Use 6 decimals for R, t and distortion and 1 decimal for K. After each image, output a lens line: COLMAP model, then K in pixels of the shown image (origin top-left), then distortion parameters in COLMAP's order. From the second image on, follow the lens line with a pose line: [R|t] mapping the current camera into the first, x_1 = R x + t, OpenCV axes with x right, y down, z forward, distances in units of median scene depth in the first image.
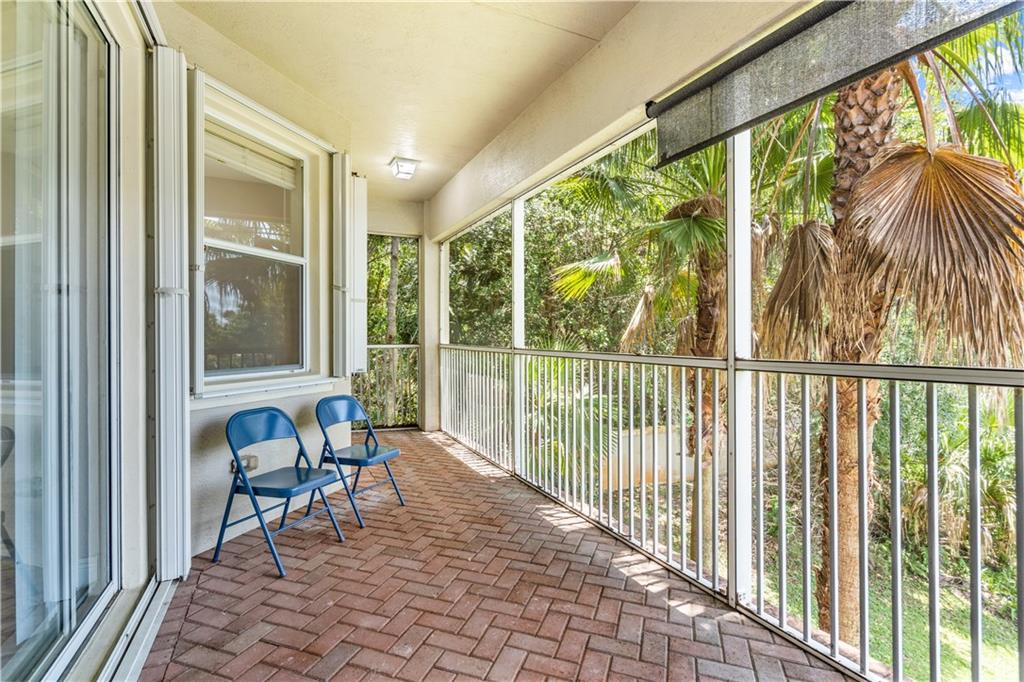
lens RADIAL K [[471.8, 0, 510.4], [0, 471.8, 338.6], [0, 0, 1]] dist [-0.000573, 0.000893]
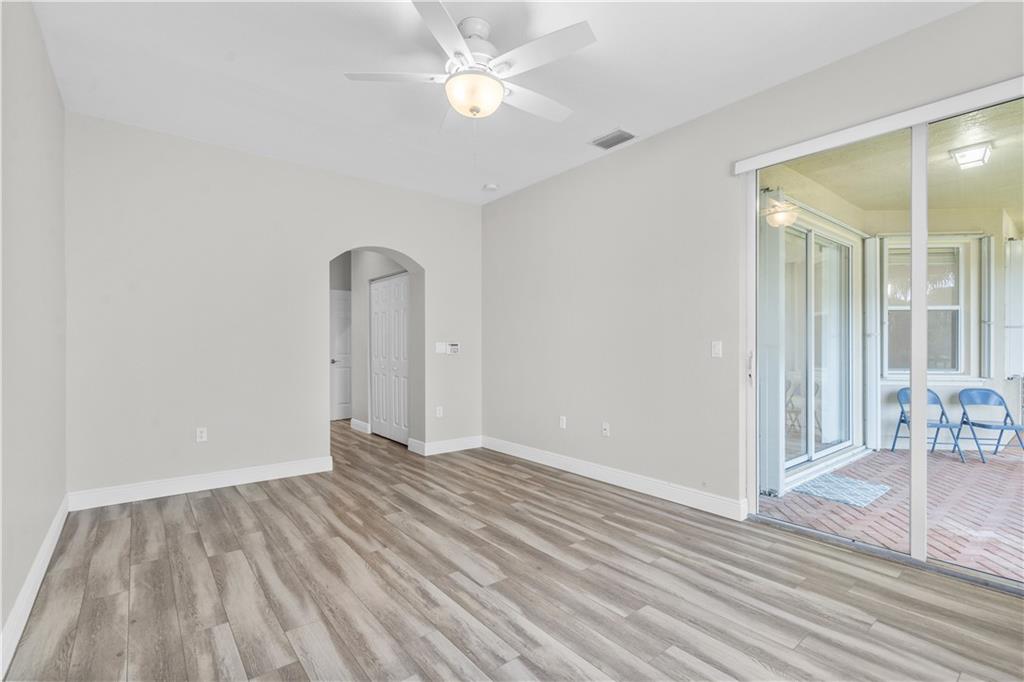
lens RADIAL K [[471.8, 0, 510.6], [0, 471.8, 346.6], [0, 0, 1]] dist [-0.000573, 0.000893]
pose [[0.218010, 0.001826, -0.975945, 0.972868], [0.002493, 0.999994, 0.002428, -0.037637], [0.975943, -0.002963, 0.218005, -1.053854]]
